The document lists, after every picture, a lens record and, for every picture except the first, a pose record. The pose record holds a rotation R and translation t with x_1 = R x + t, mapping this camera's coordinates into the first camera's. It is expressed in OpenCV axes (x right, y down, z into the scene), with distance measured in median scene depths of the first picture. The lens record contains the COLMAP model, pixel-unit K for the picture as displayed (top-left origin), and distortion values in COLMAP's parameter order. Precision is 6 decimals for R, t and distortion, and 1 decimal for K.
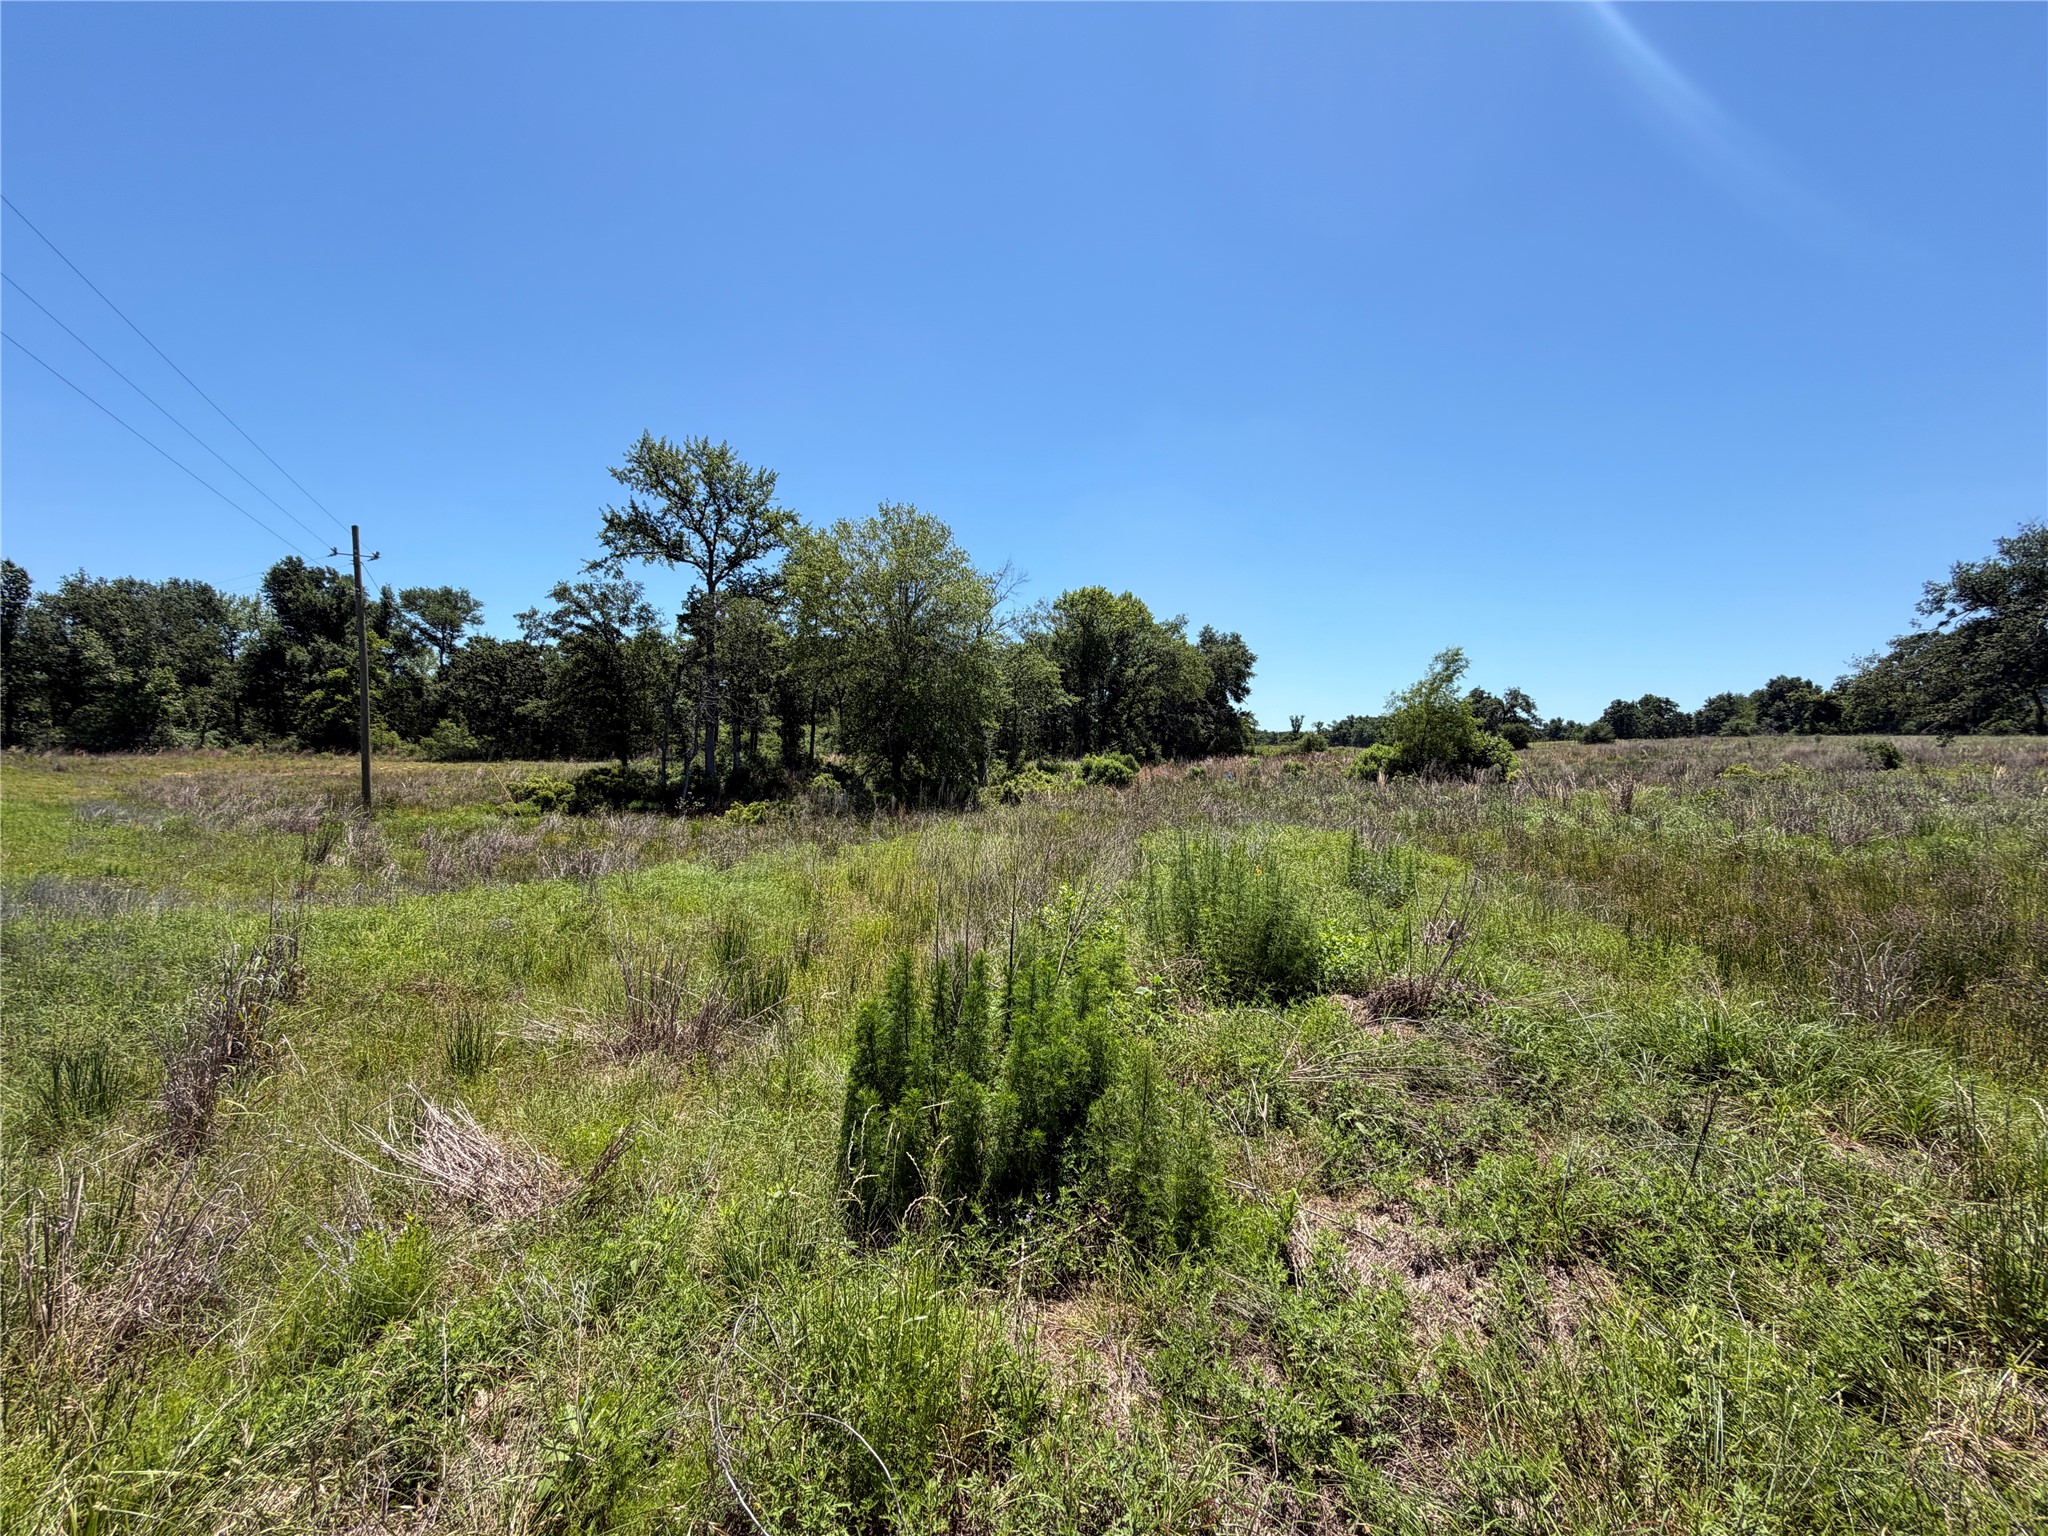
lens RADIAL K [[814.3, 0, 1019.7], [0, 814.3, 768.6], [0, 0, 1]] dist [0.000457, -0.000322]
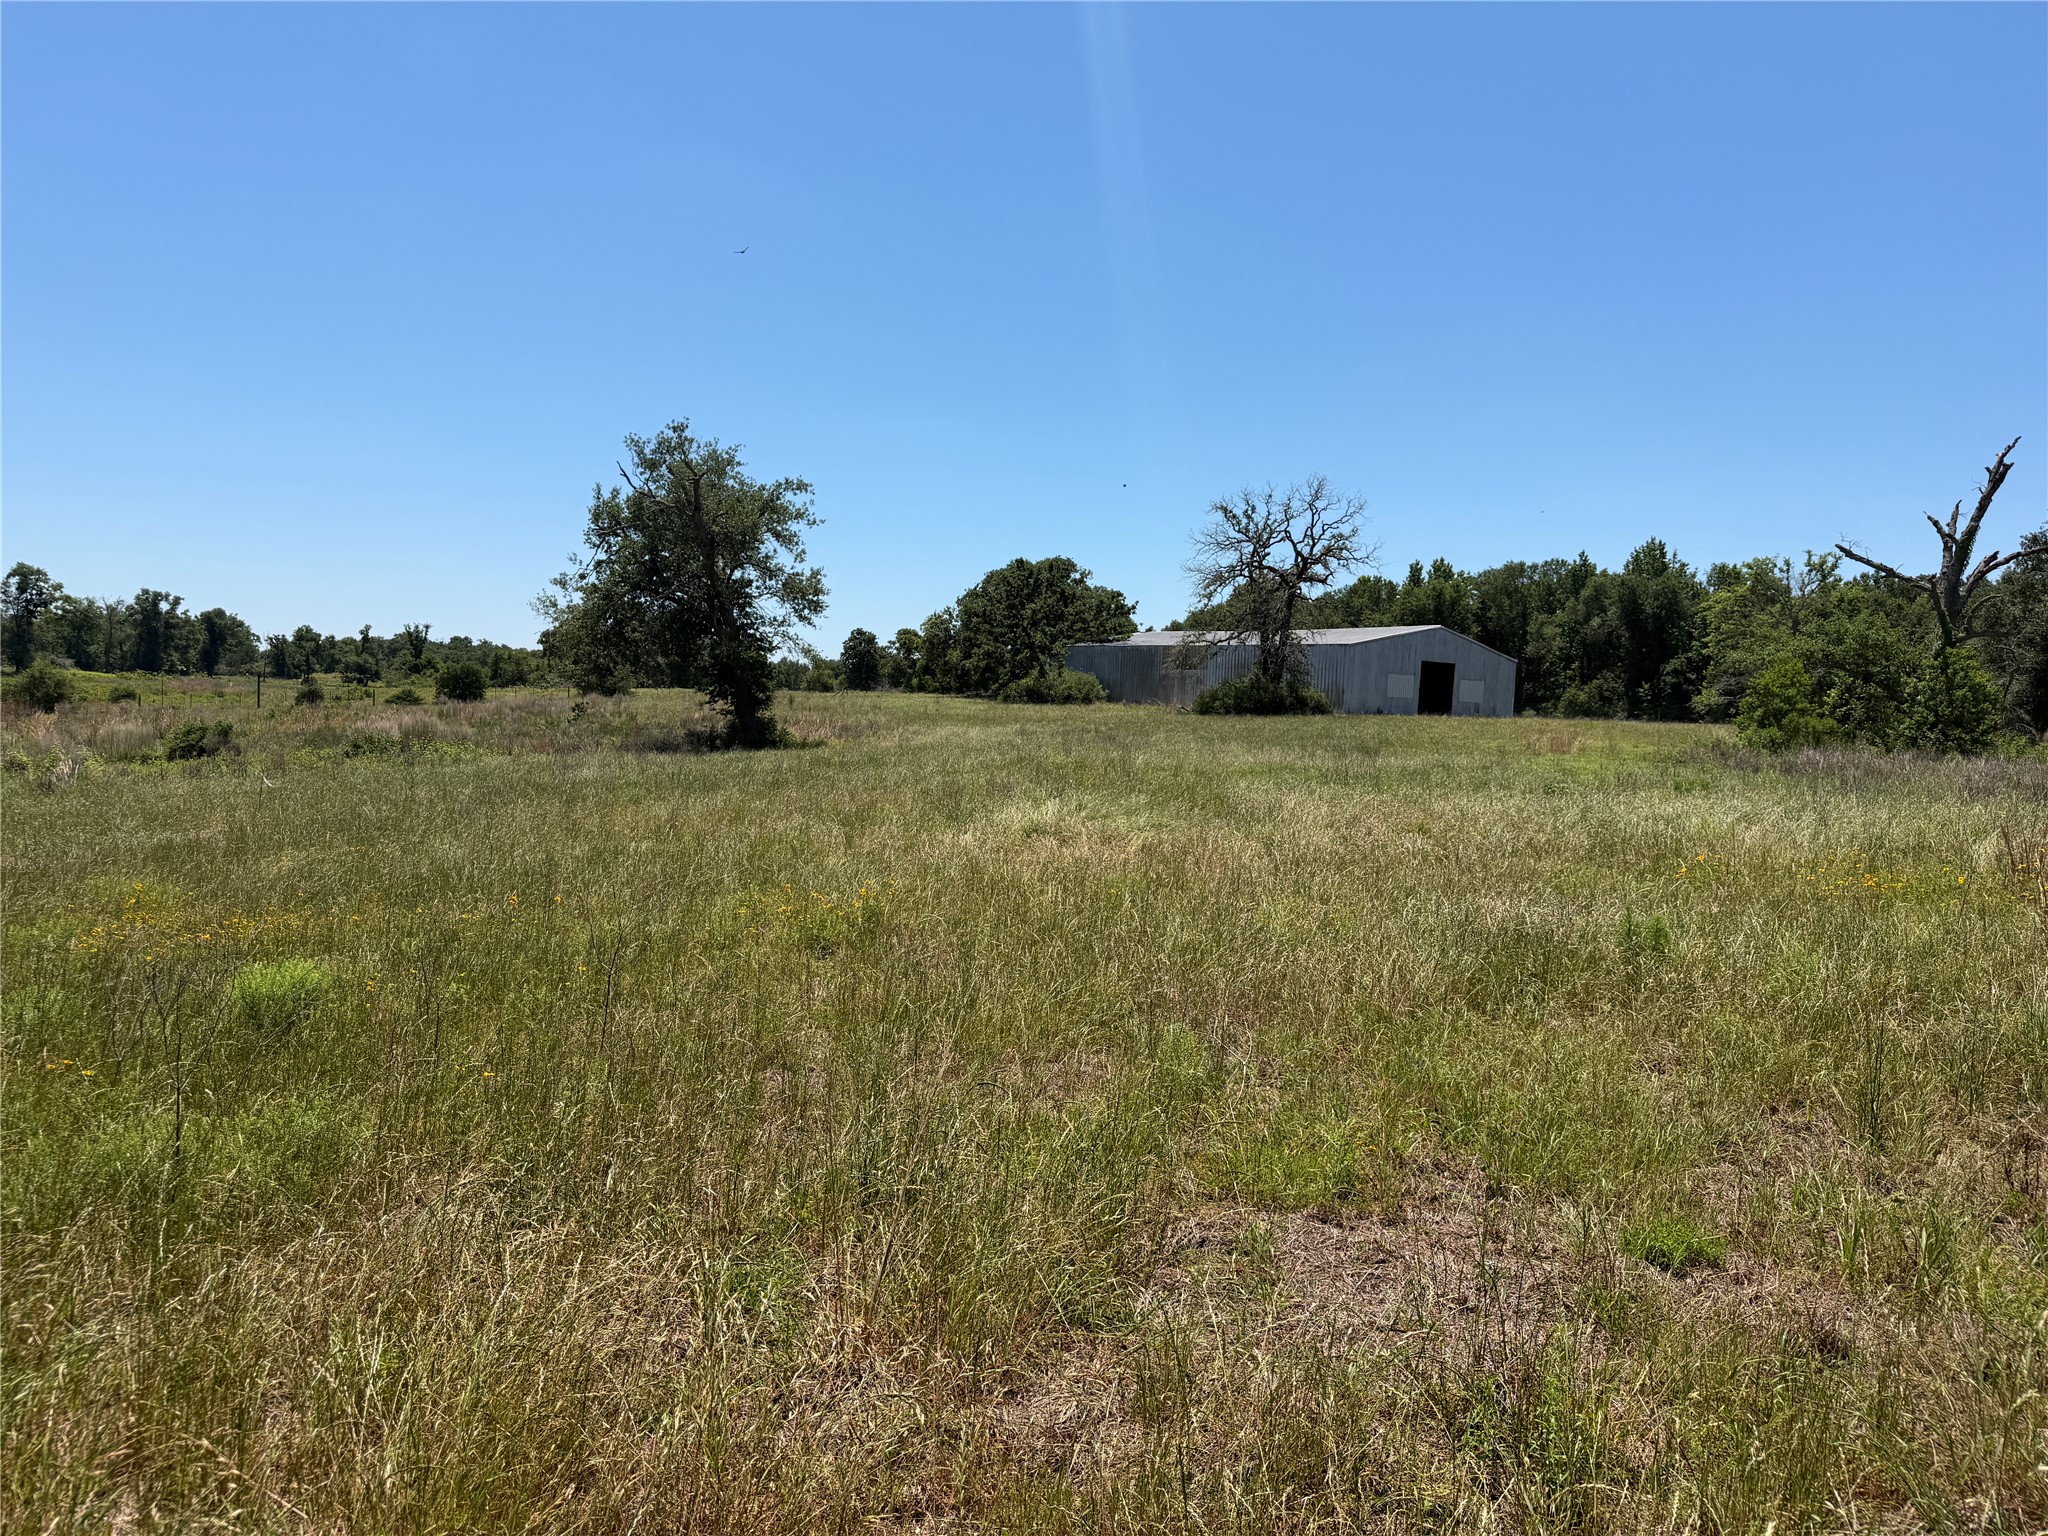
lens RADIAL K [[1438.1, 0, 1024.8], [0, 1438.1, 778.6], [0, 0, 1]] dist [0.062523, -0.047224]
pose [[0.844092, -0.006915, 0.536153, 1.396643], [-0.018270, 0.998965, 0.041648, -0.073232], [-0.535886, -0.044951, 0.843093, -0.741158]]
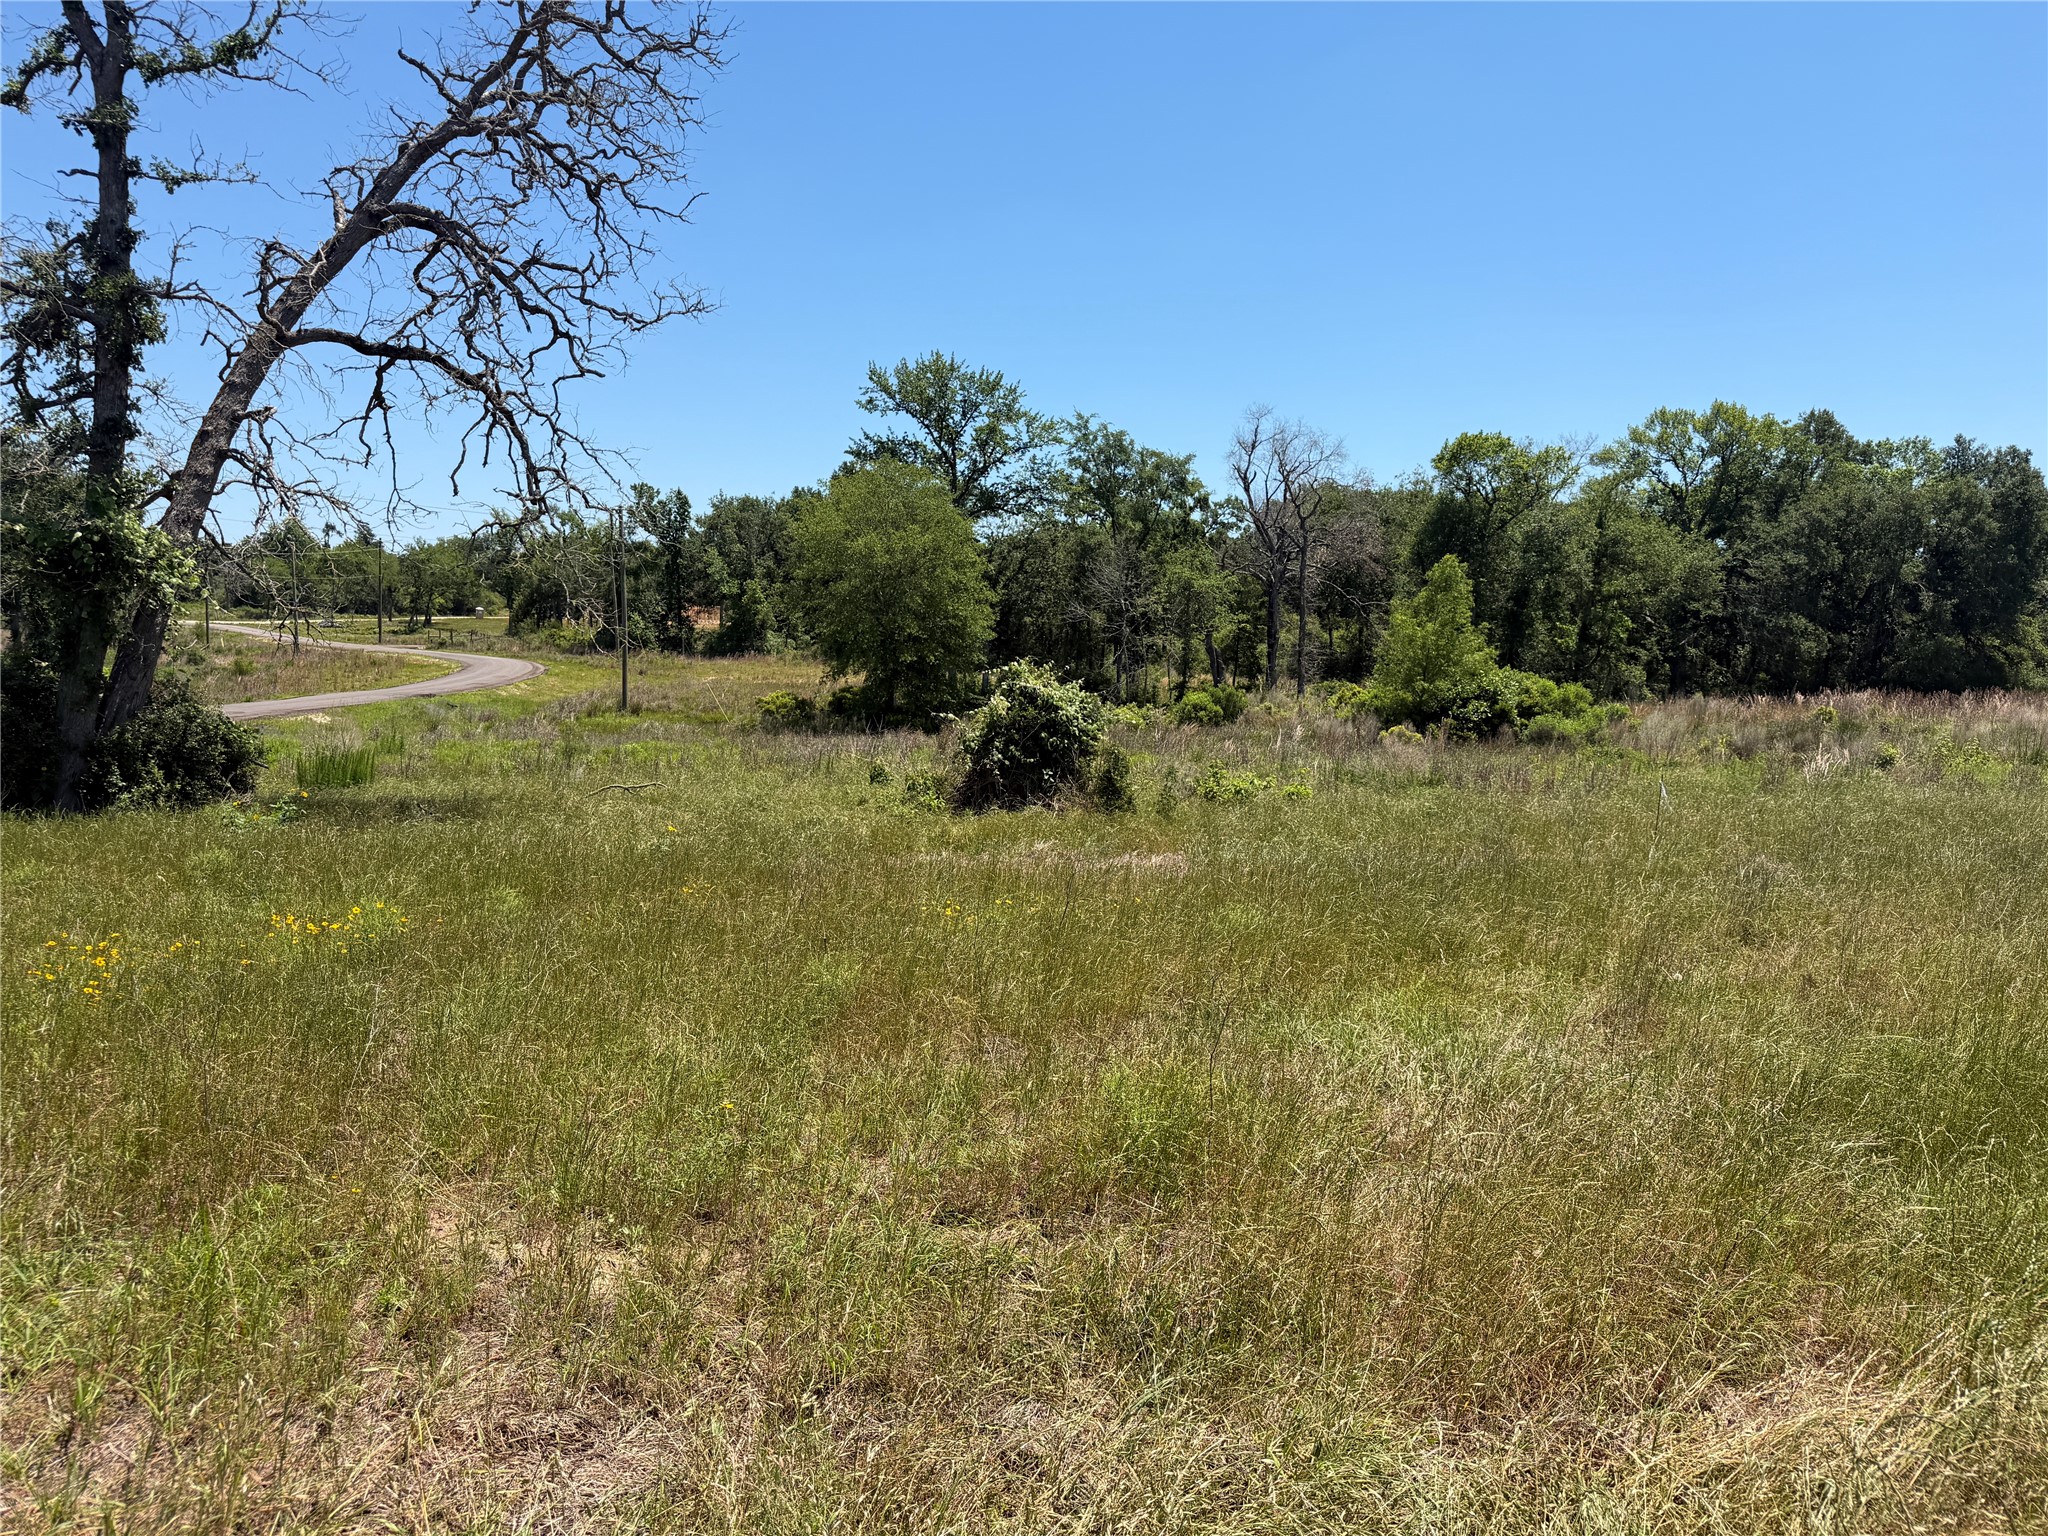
lens RADIAL K [[1438.1, 0, 1026.7], [0, 1438.1, 769.0], [0, 0, 1]] dist [0.062523, -0.047224]
pose [[0.699203, 0.071295, -0.711359, 1.748809], [-0.024250, 0.996808, 0.076068, -0.076453], [0.714512, -0.035936, 0.698700, -0.297186]]
